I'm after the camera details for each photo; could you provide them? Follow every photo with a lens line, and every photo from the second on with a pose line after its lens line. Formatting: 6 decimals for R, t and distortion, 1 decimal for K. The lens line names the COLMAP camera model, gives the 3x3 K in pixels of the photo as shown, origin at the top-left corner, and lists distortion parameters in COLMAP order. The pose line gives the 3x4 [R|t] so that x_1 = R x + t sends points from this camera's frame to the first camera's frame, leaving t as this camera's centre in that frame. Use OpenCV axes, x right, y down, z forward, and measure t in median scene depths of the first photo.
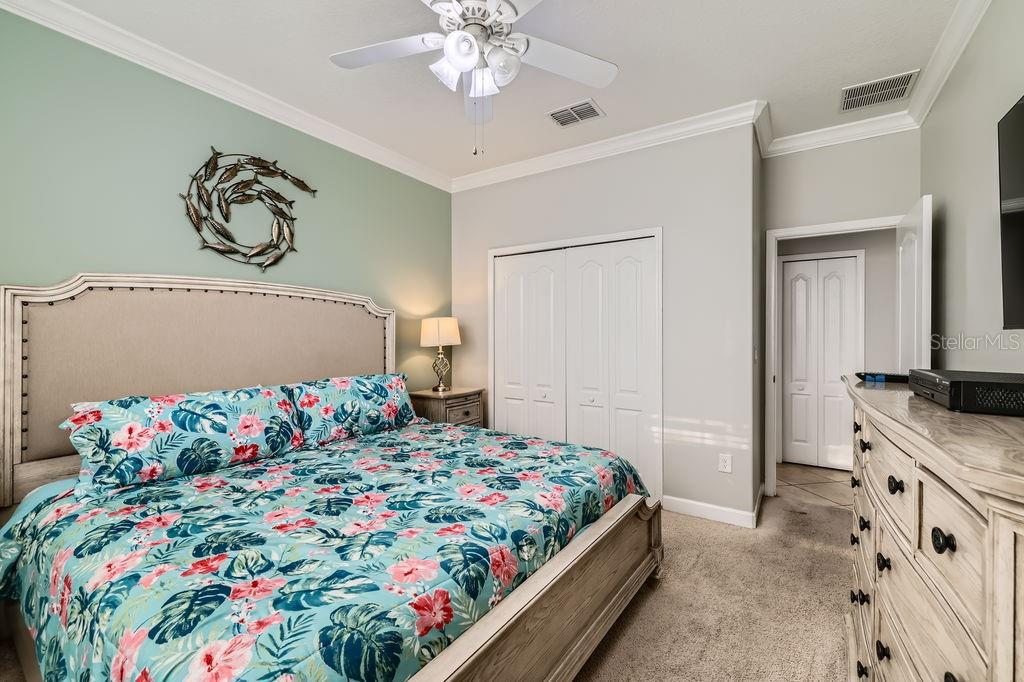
lens RADIAL K [[427.8, 0, 512.5], [0, 427.8, 335.4], [0, 0, 1]] dist [0.002823, 0.000504]
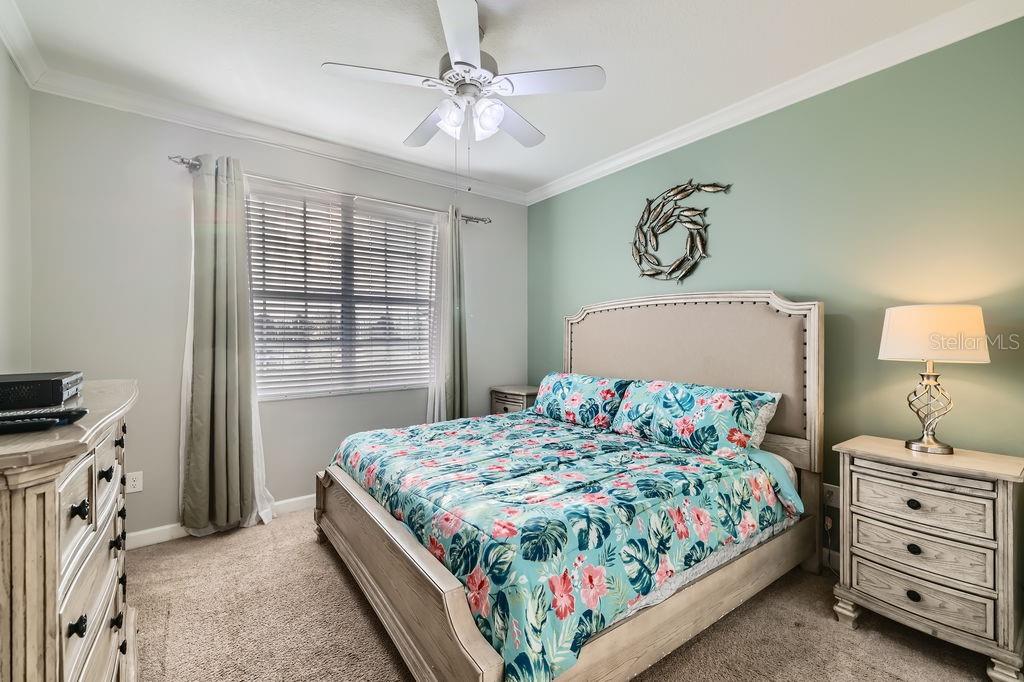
lens RADIAL K [[427.8, 0, 511.8], [0, 427.8, 339.8], [0, 0, 1]] dist [0.002823, 0.000504]
pose [[-0.327010, 0.004264, -0.945011, 0.680349], [-0.003040, 0.999980, 0.005564, -0.004695], [0.945016, 0.004692, -0.326990, 1.002981]]
